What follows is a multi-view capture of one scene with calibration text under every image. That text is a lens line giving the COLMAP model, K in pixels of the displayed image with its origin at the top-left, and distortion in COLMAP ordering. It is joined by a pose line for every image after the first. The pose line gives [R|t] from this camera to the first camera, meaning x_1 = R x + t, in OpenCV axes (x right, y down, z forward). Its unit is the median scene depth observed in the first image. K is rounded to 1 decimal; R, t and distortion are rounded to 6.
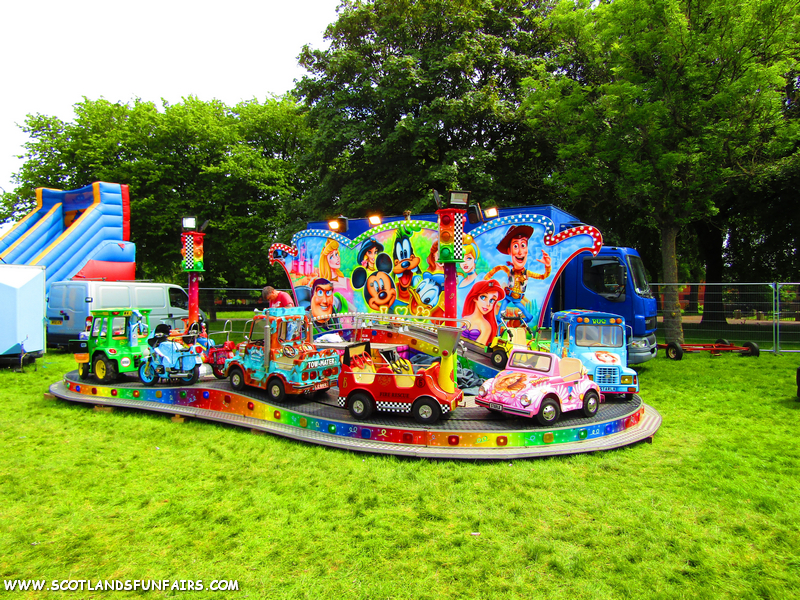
lens RADIAL K [[573.9, 0, 400.4], [0, 573.9, 299.8], [0, 0, 1]] dist [0.008511, 0.007732]
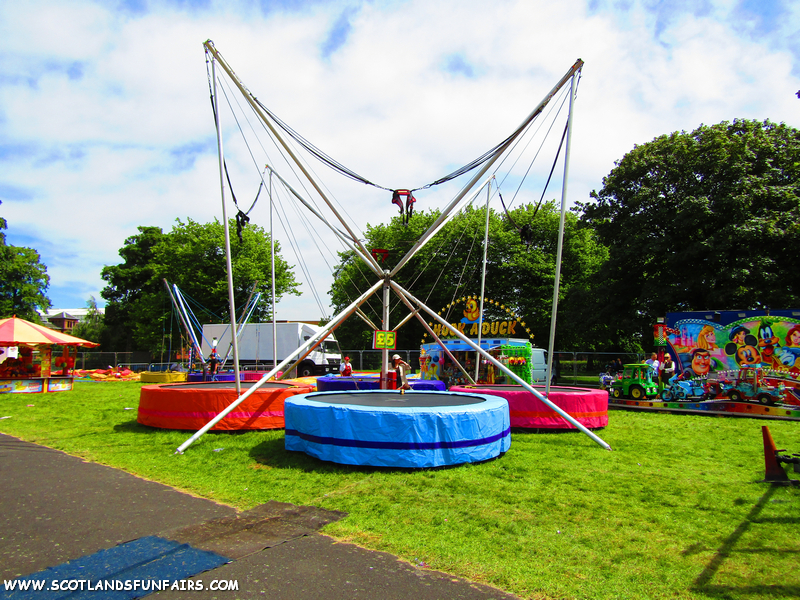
lens RADIAL K [[573.9, 0, 399.5], [0, 573.9, 300.6], [0, 0, 1]] dist [0.008511, 0.007732]
pose [[0.981026, -0.005684, -0.193792, -0.716928], [-0.014256, 0.994749, -0.101345, 0.006834], [0.193350, 0.102185, 0.975794, -0.881807]]
